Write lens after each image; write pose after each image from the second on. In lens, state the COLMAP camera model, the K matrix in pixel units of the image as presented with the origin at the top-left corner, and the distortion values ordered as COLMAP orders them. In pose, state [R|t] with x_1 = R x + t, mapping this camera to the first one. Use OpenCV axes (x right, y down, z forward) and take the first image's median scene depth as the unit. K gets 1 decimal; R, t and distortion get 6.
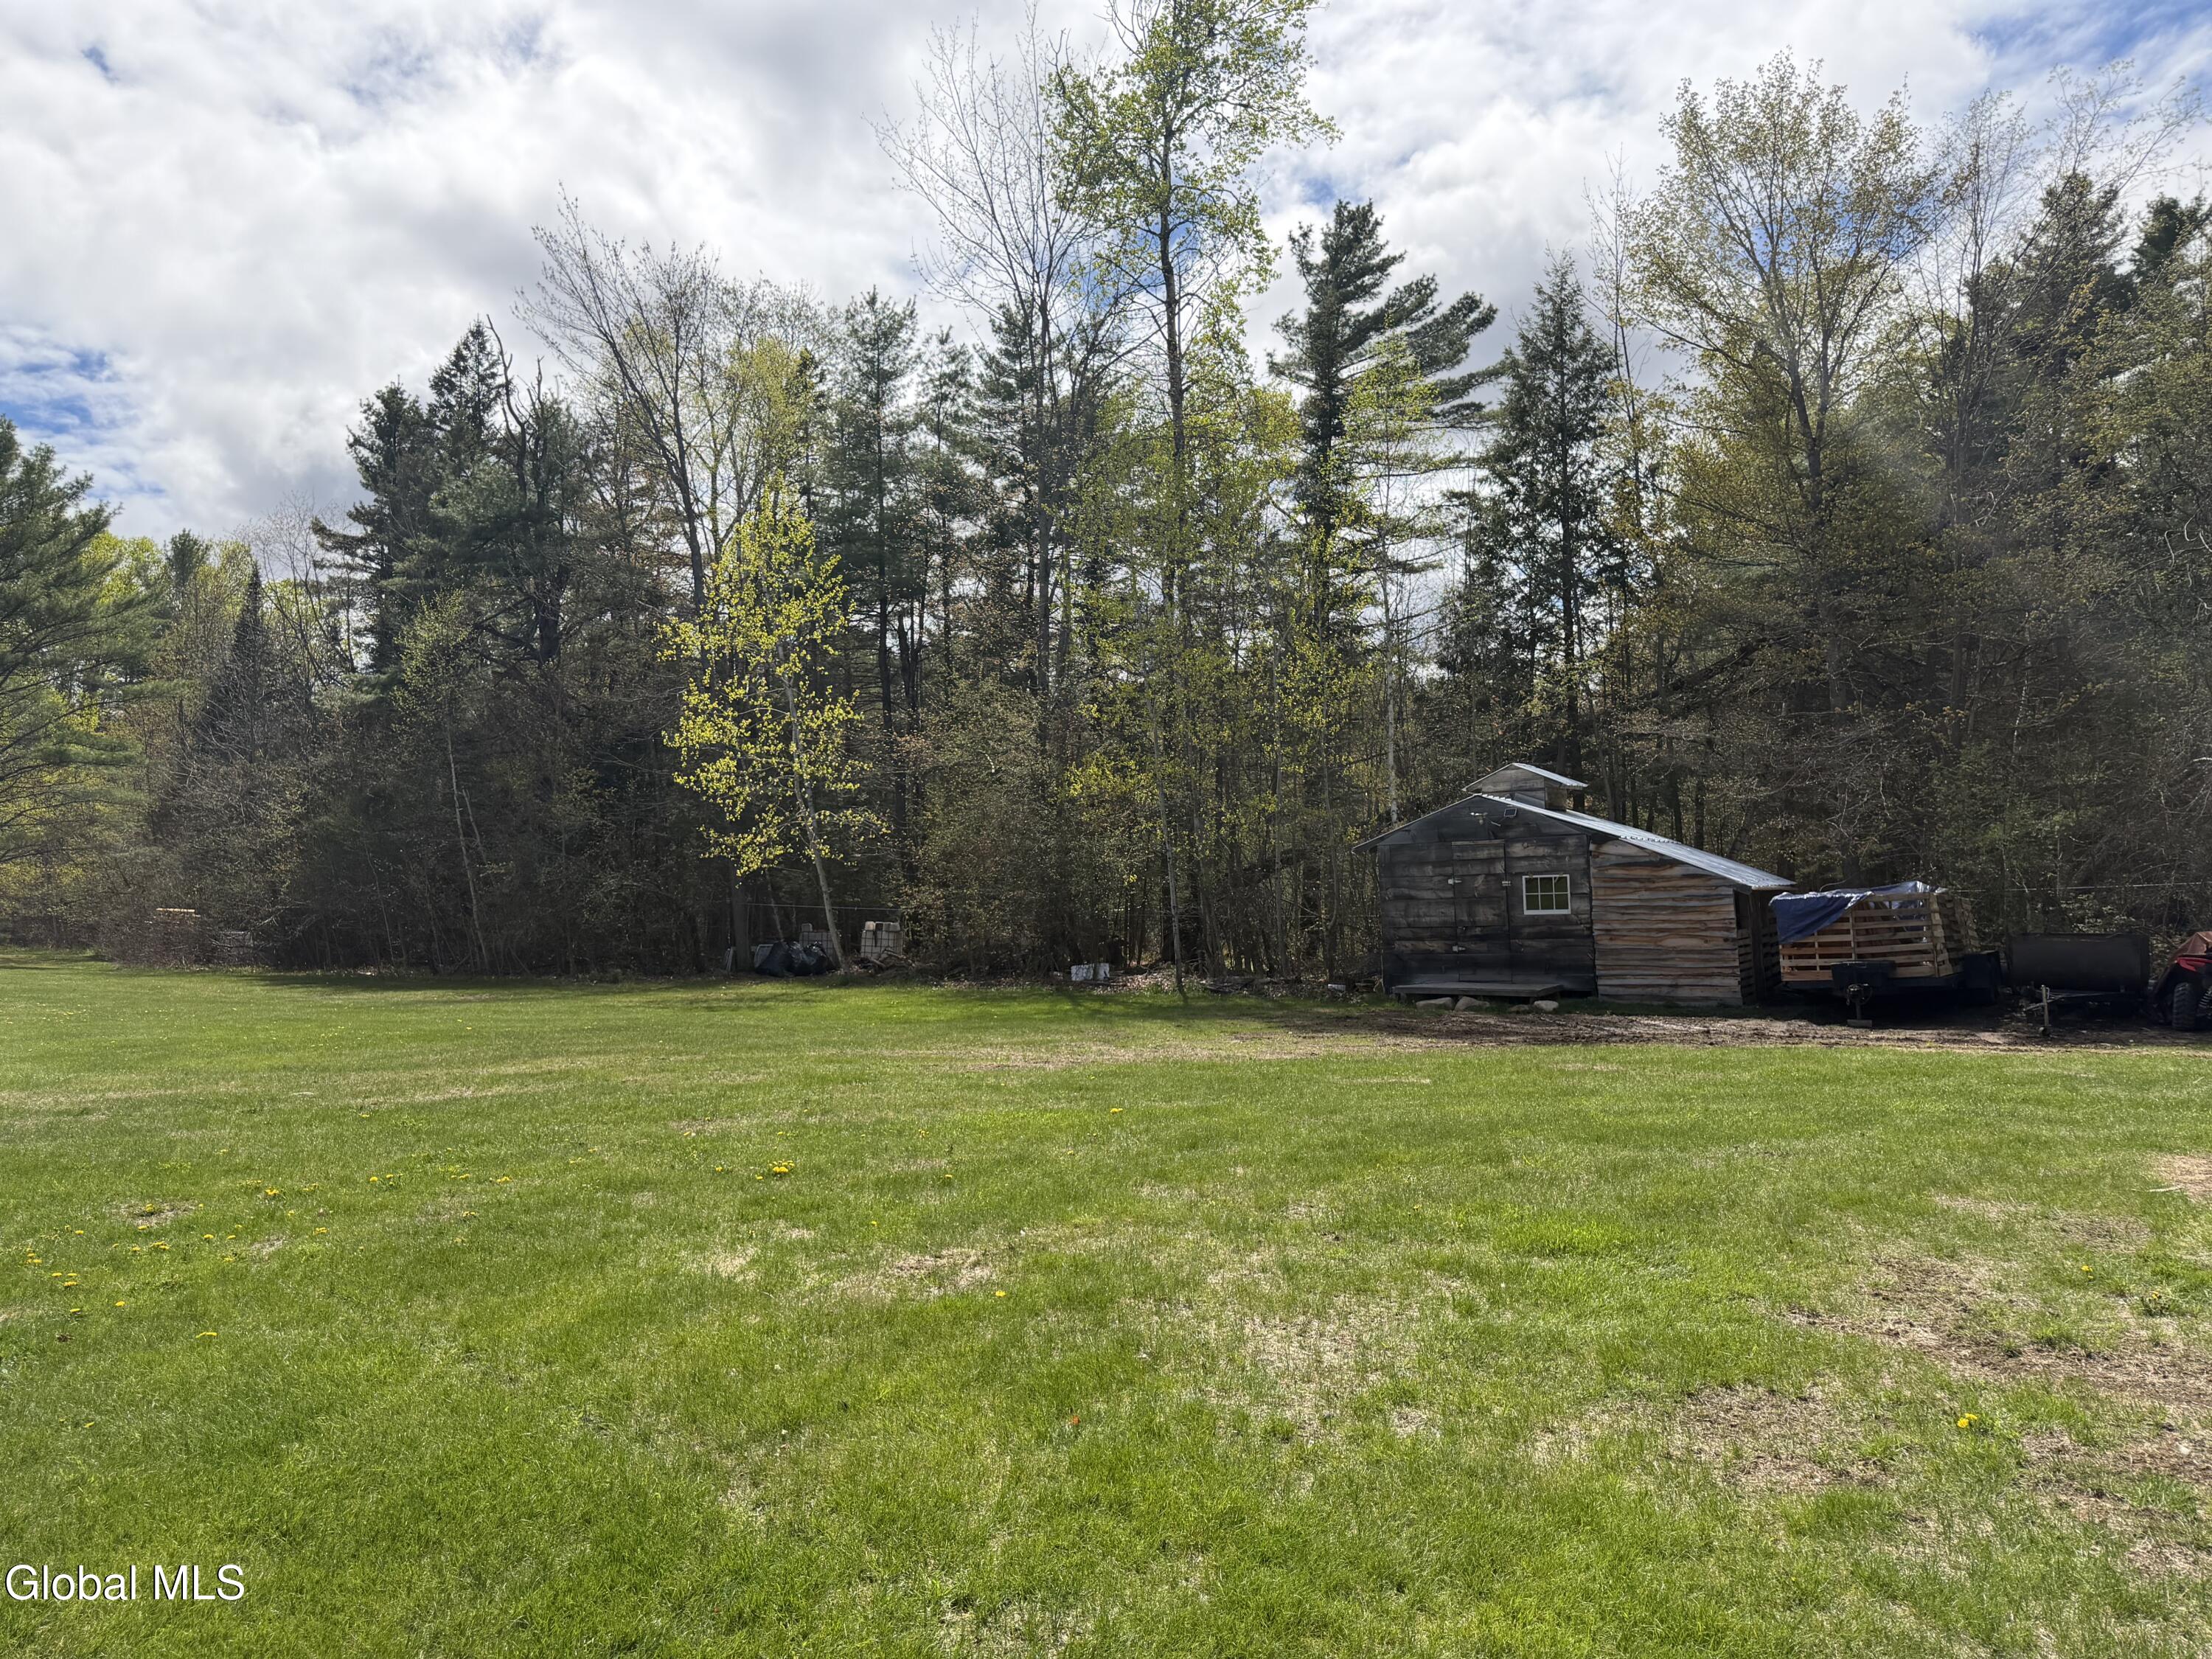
lens RADIAL K [[1571.5, 0, 1102.9], [0, 1571.5, 785.5], [0, 0, 1]] dist [0.056324, -0.078219]
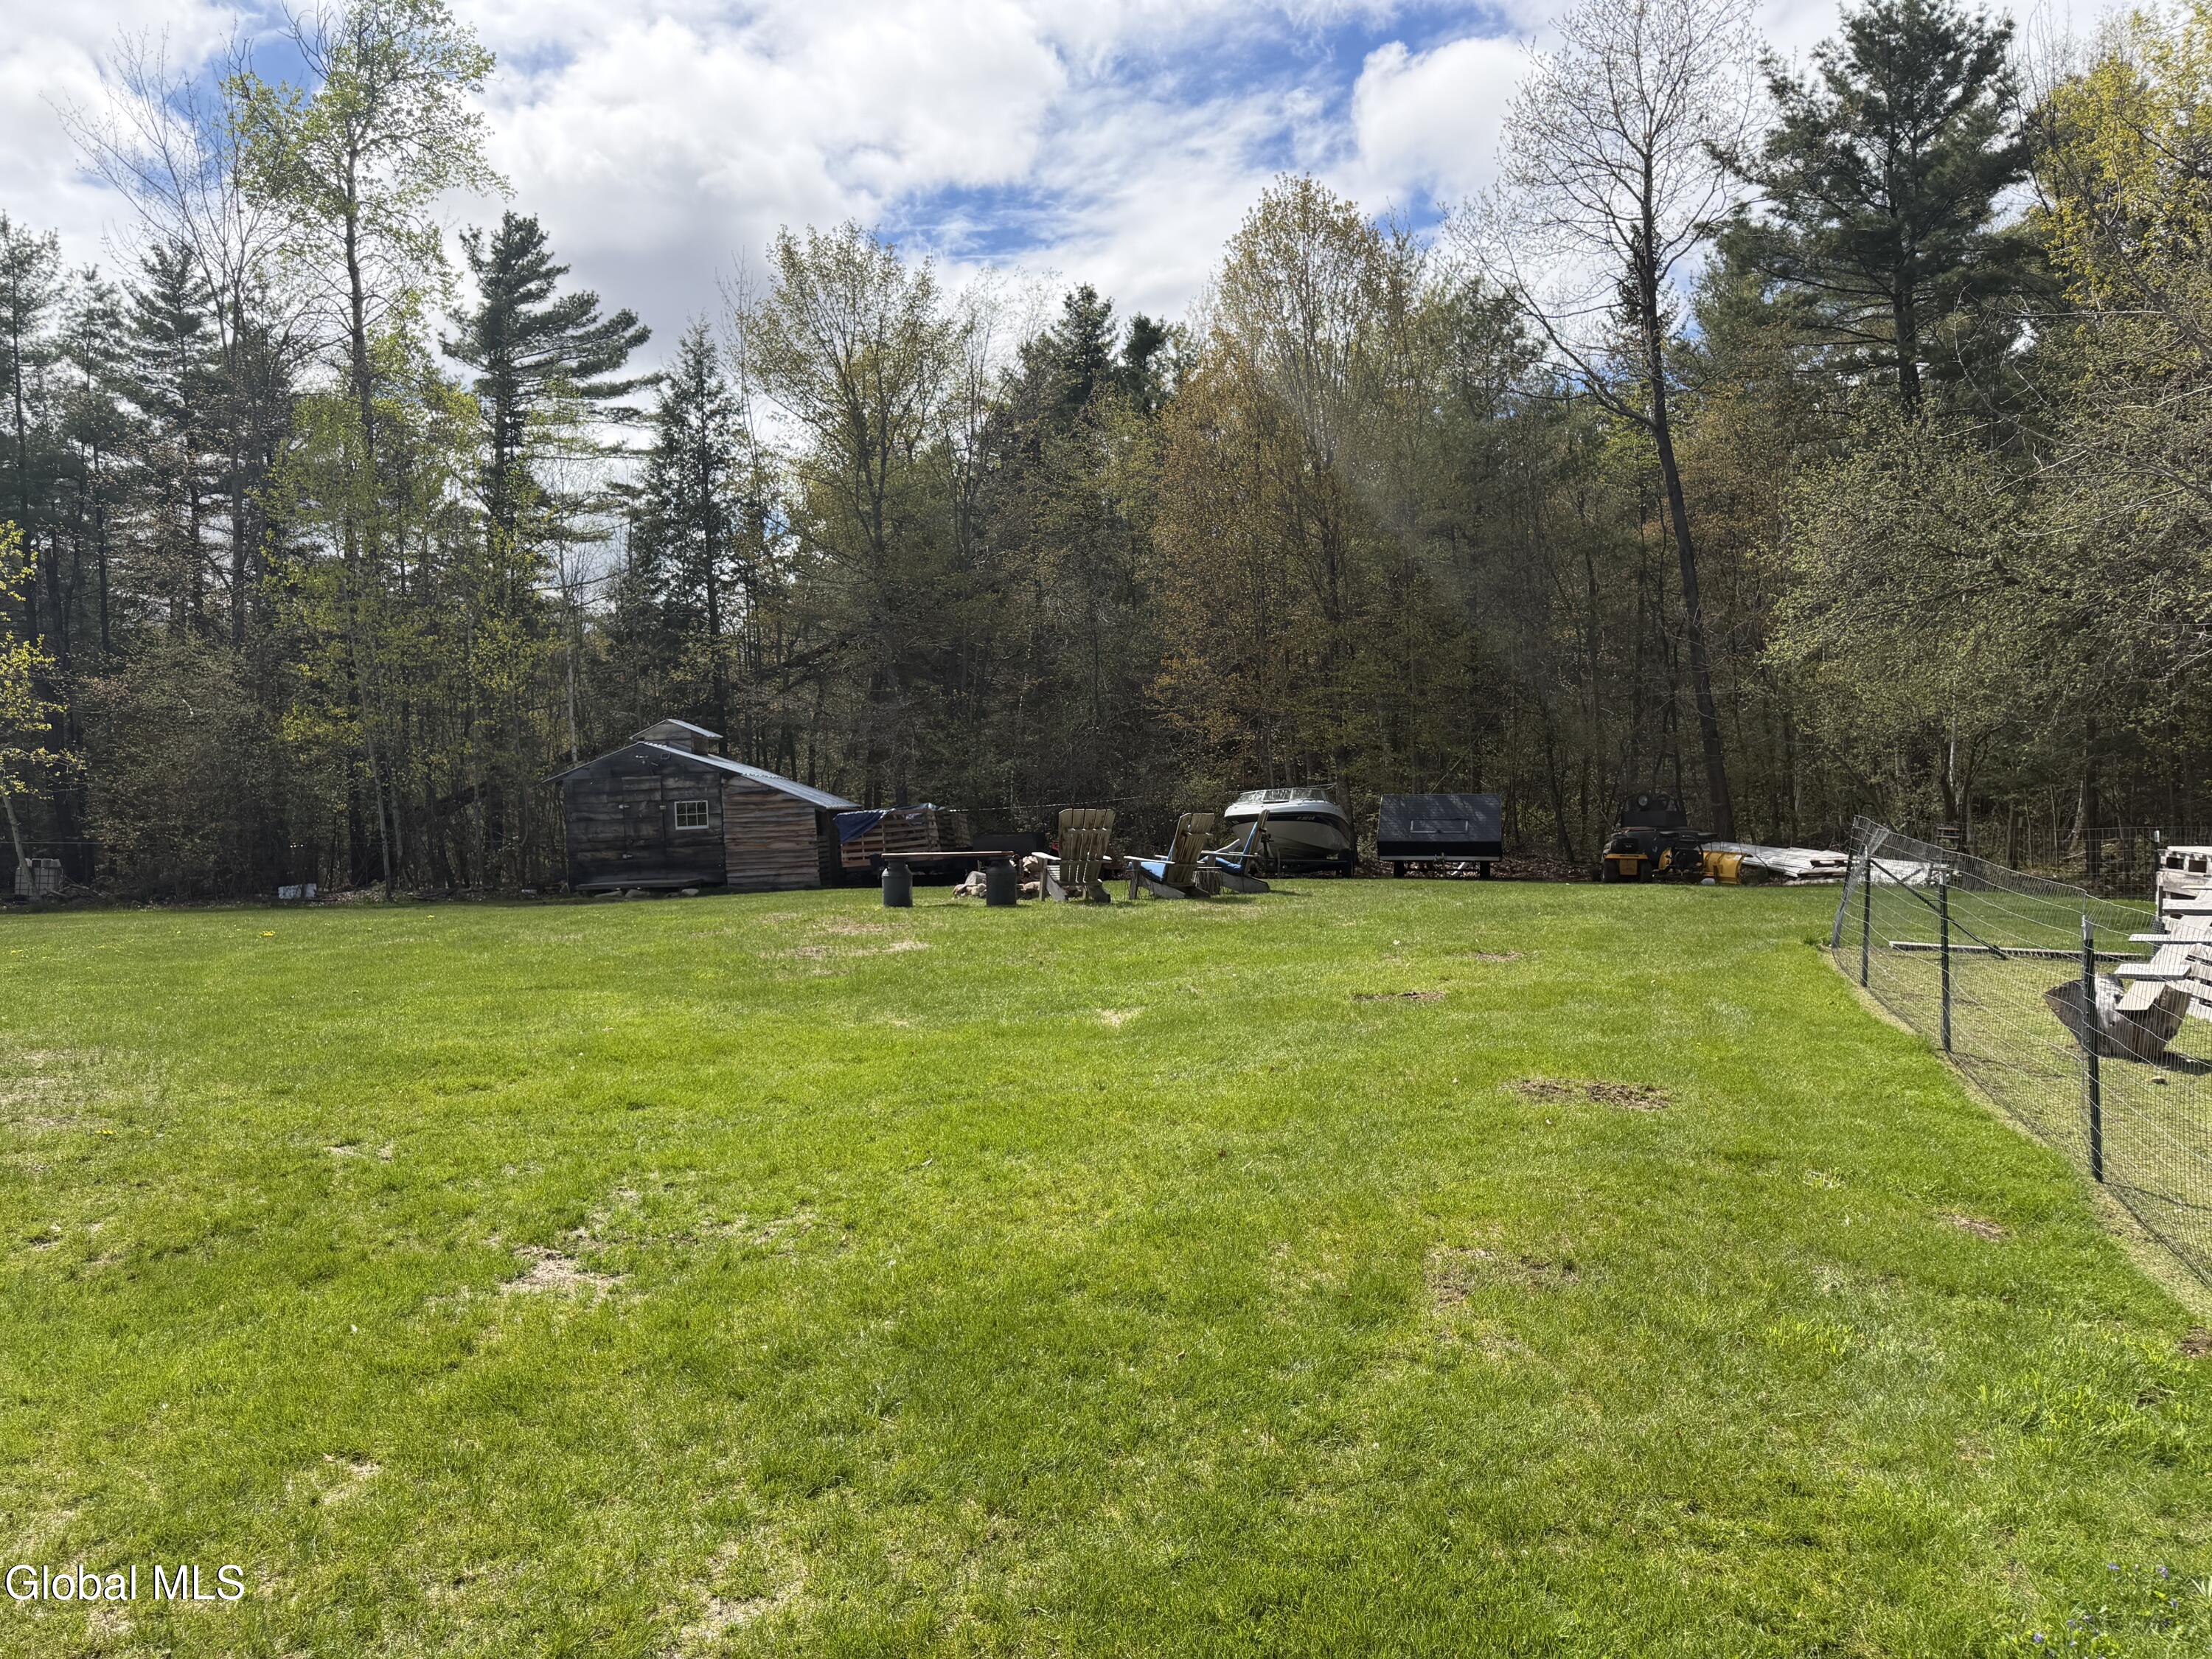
lens RADIAL K [[1535.8, 0, 1107.2], [0, 1535.8, 897.2], [0, 0, 1]] dist [0.056688, -0.067222]
pose [[0.867087, -0.035818, 0.496867, -0.057023], [-0.017933, 0.994521, 0.102988, -0.004028], [-0.497833, -0.098209, 0.861694, -0.258731]]
